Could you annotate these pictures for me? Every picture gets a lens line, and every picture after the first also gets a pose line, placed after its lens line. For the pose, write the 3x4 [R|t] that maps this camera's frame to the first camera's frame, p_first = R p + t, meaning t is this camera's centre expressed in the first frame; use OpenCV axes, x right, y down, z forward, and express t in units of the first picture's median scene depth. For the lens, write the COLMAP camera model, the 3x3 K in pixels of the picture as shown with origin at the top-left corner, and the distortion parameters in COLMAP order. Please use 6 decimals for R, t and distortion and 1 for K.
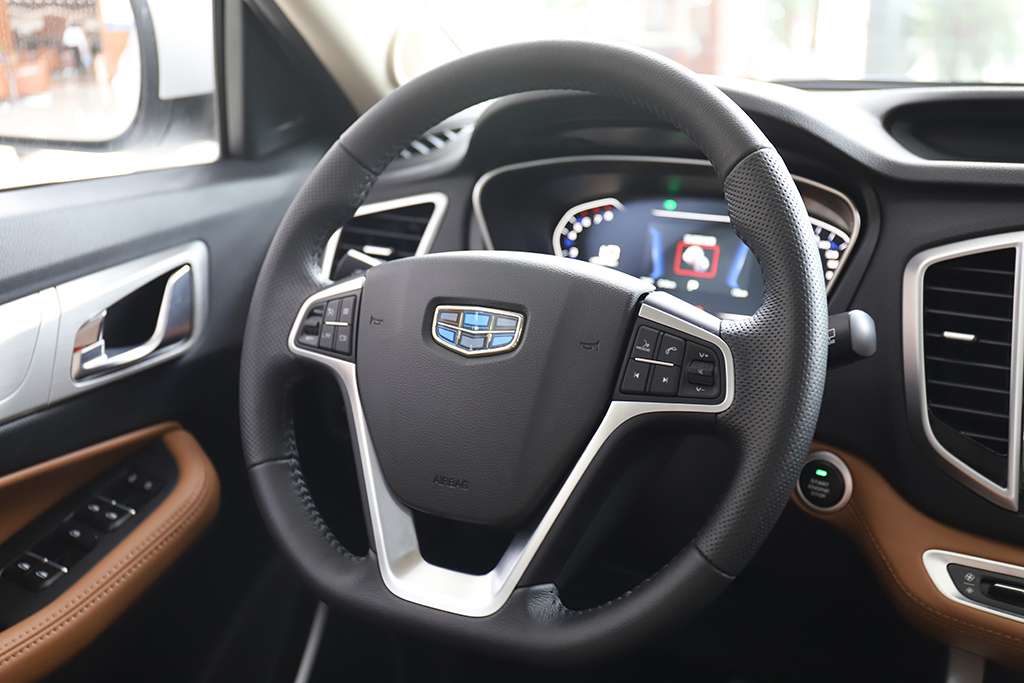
lens RADIAL K [[1196.4, 0, 512.0], [0, 1196.4, 341.5], [0, 0, 1]] dist [-0.019043, -0.004266]
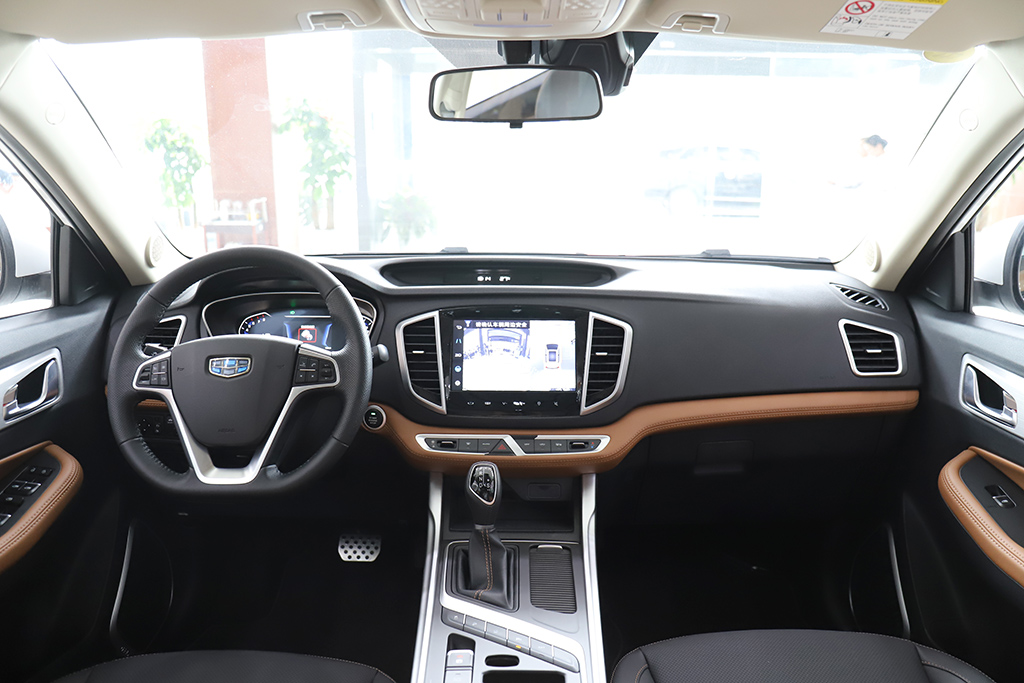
lens RADIAL K [[727.0, 0, 512.0], [0, 727.0, 341.5], [0, 0, 1]] dist [-0.104898, 0.078938]
pose [[0.882682, -0.087143, 0.461821, -0.170473], [0.122971, 0.991249, -0.047992, 0.070705], [-0.453598, 0.099153, 0.885674, -0.486606]]
